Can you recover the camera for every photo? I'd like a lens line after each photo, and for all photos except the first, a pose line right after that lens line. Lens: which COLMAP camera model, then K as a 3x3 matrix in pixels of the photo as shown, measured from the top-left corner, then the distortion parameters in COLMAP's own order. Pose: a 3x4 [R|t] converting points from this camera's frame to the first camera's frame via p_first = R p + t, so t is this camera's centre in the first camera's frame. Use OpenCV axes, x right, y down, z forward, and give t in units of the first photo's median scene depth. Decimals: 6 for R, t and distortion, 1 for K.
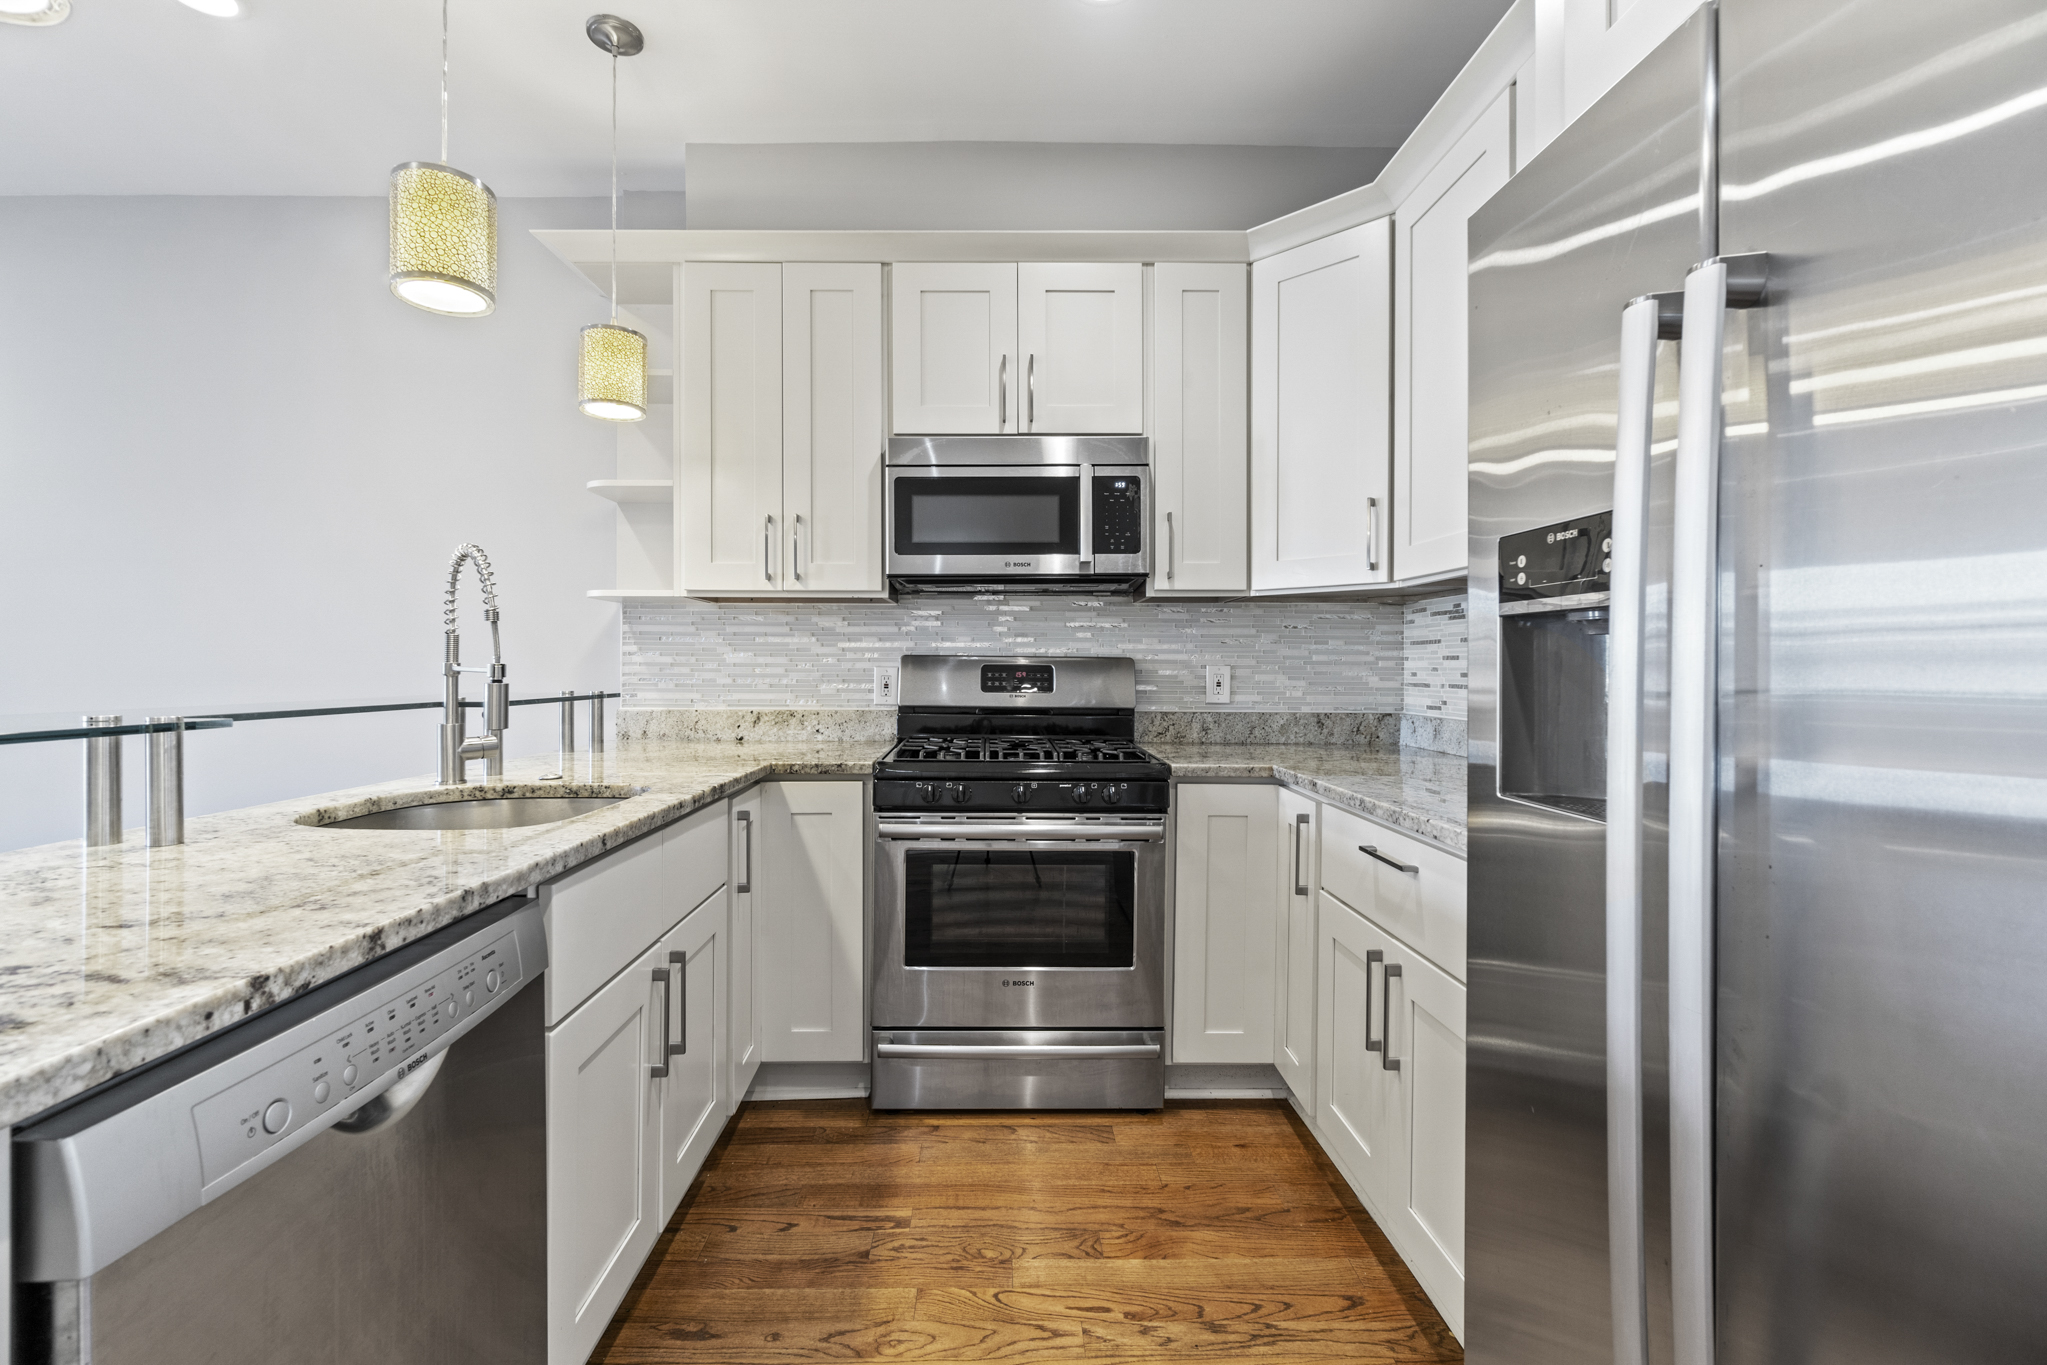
lens RADIAL K [[896.1, 0, 1000.9], [0, 896.1, 673.0], [0, 0, 1]] dist [-0.002622, -0.000414]
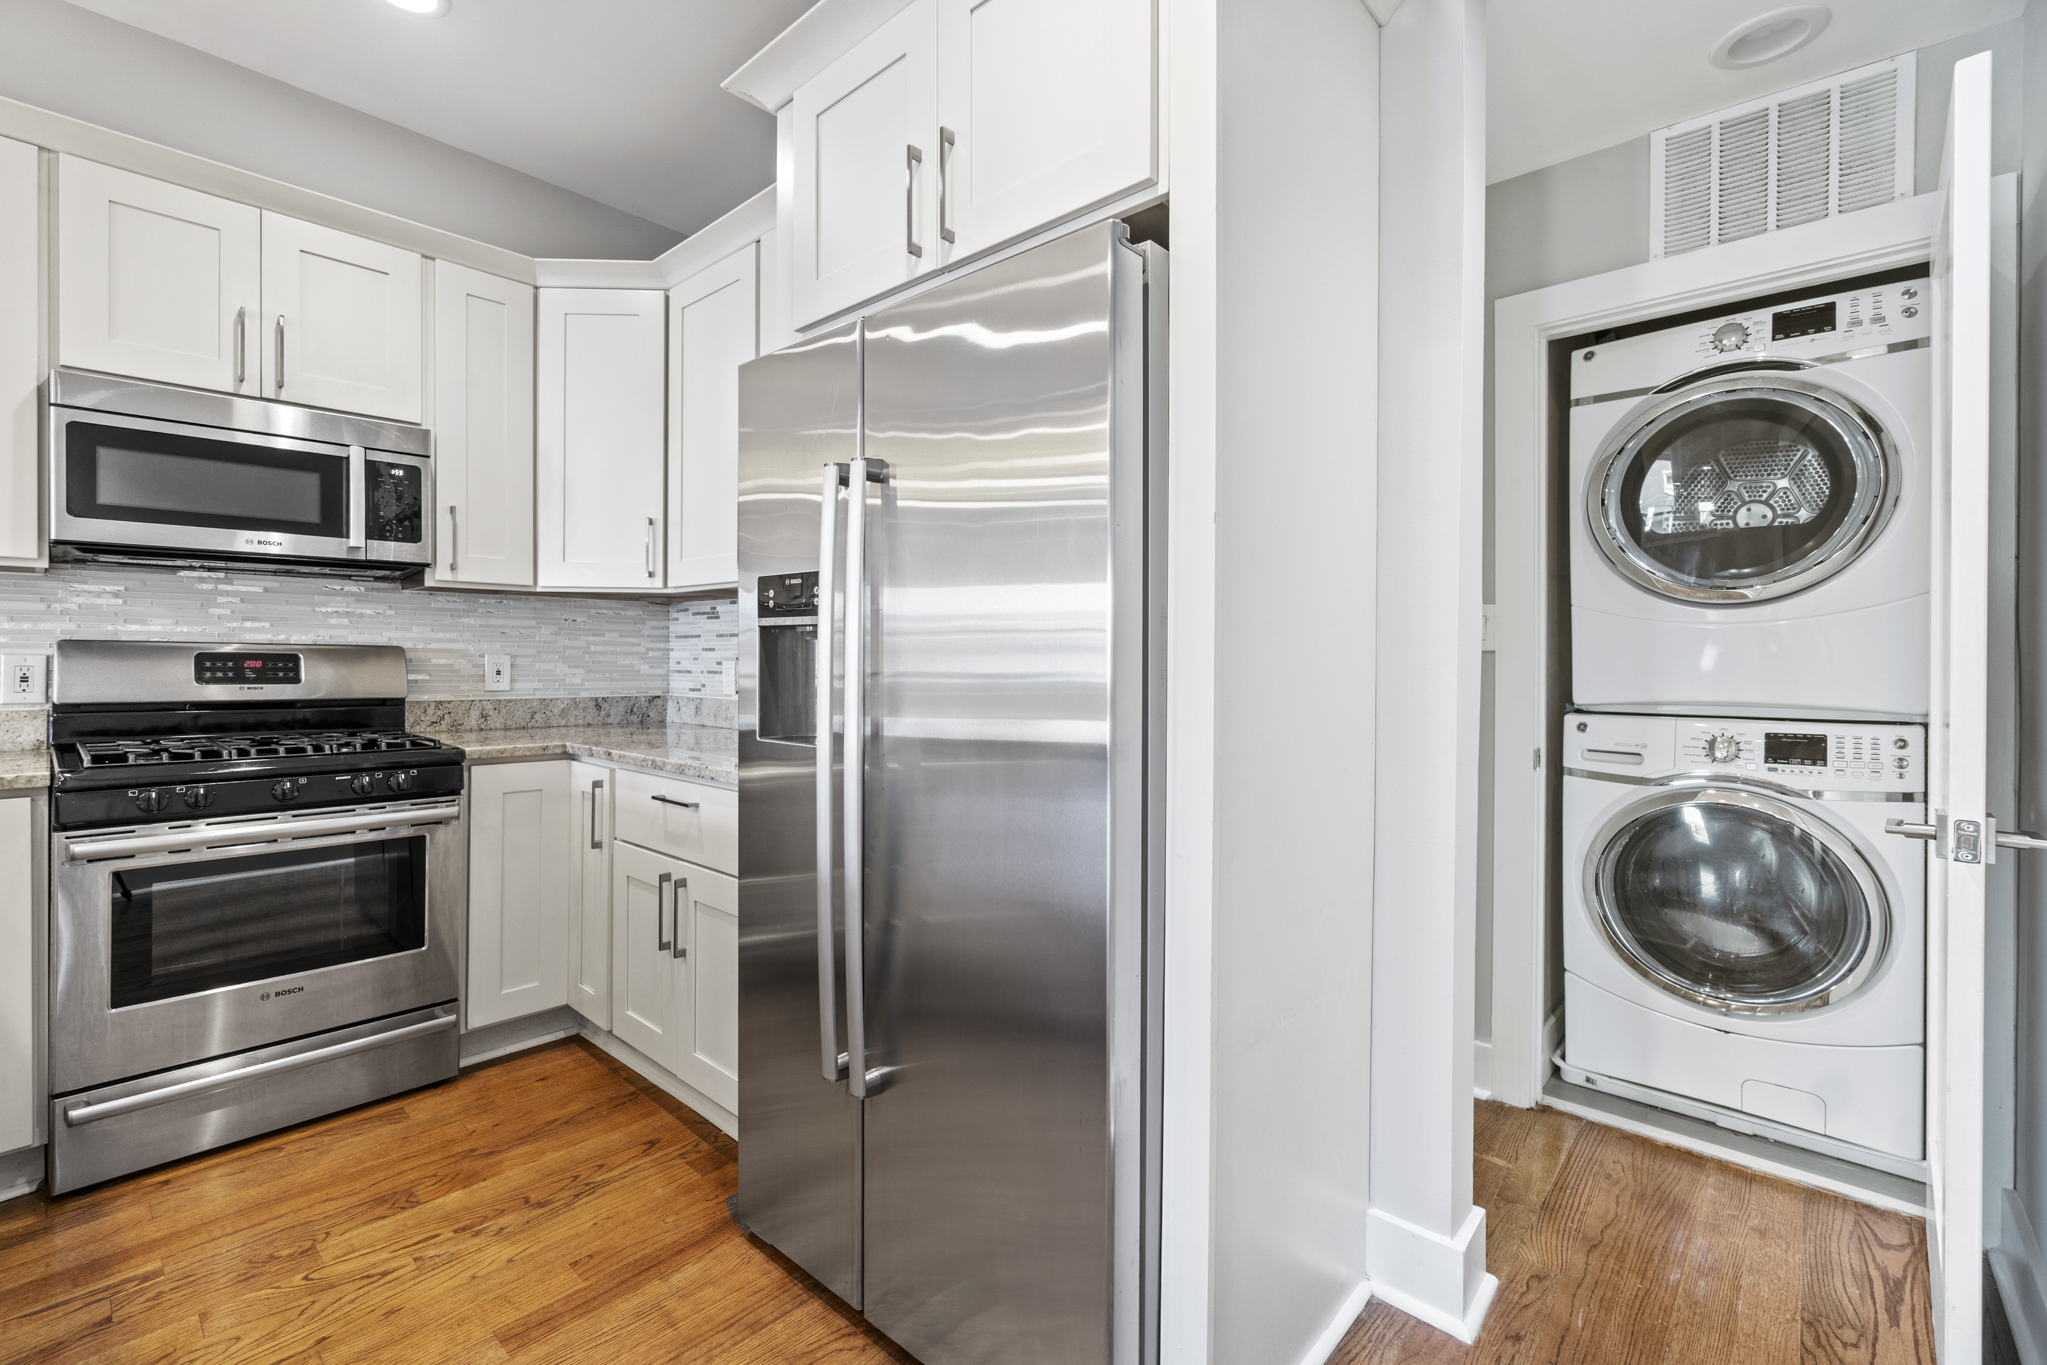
lens RADIAL K [[896.1, 0, 1022.1], [0, 896.1, 667.4], [0, 0, 1]] dist [-0.002622, -0.000414]
pose [[0.679075, -0.006543, 0.734040, -0.137913], [0.001147, 0.999969, 0.007851, -0.001140], [-0.734068, -0.004490, 0.679061, -0.199888]]
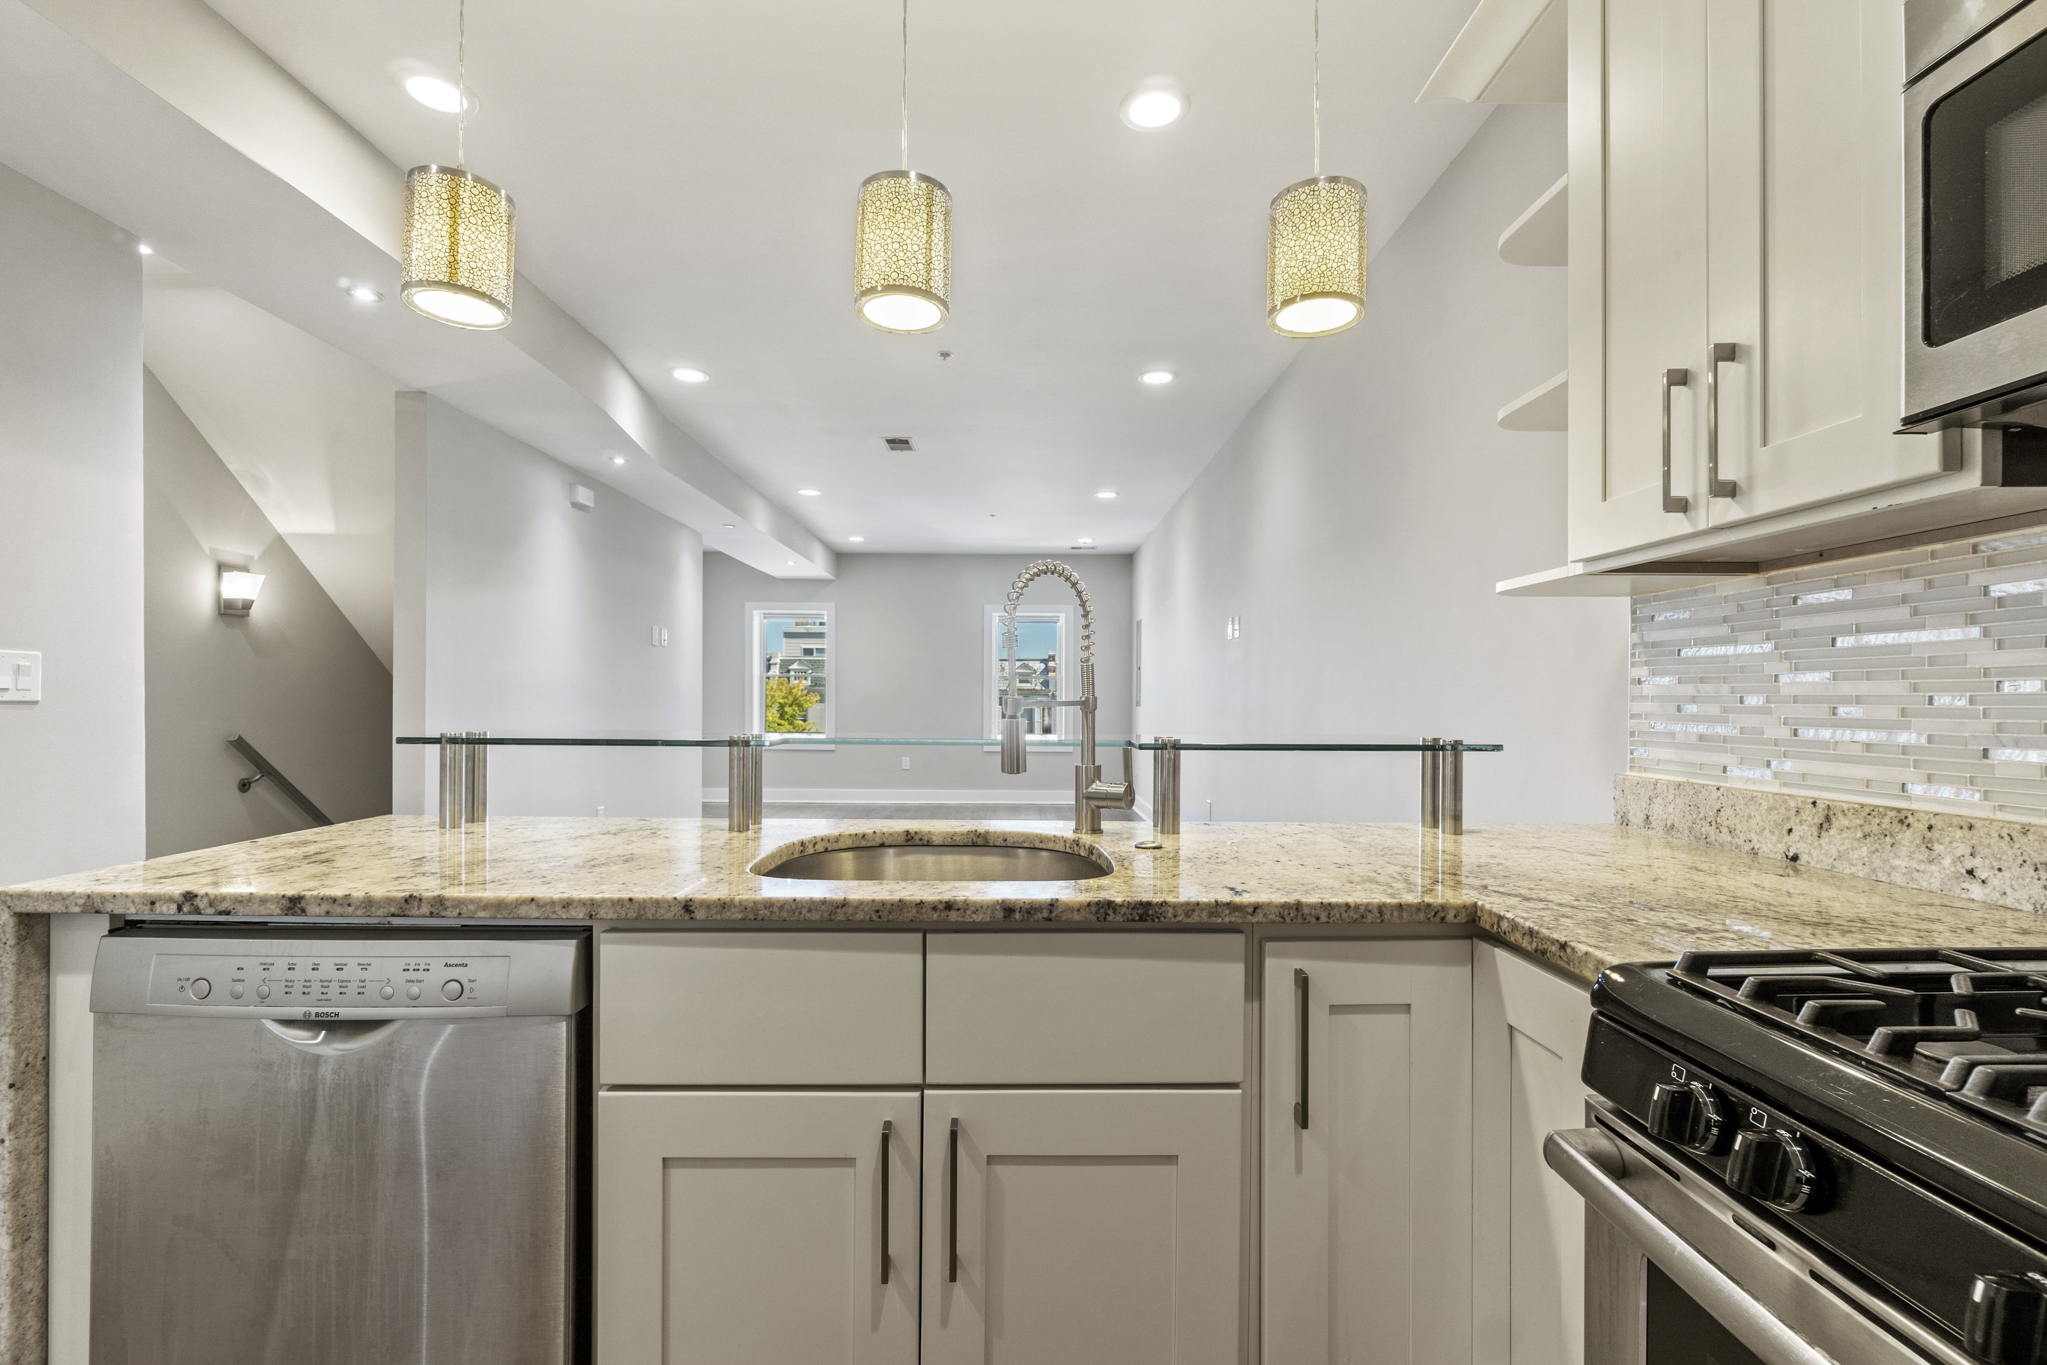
lens RADIAL K [[896.1, 0, 1019.0], [0, 896.1, 693.7], [0, 0, 1]] dist [-0.002622, -0.000414]
pose [[-0.010648, -0.010106, -0.999892, 0.223476], [-0.010480, 0.999895, -0.009994, -0.003683], [0.999888, 0.010373, -0.010753, 0.751344]]
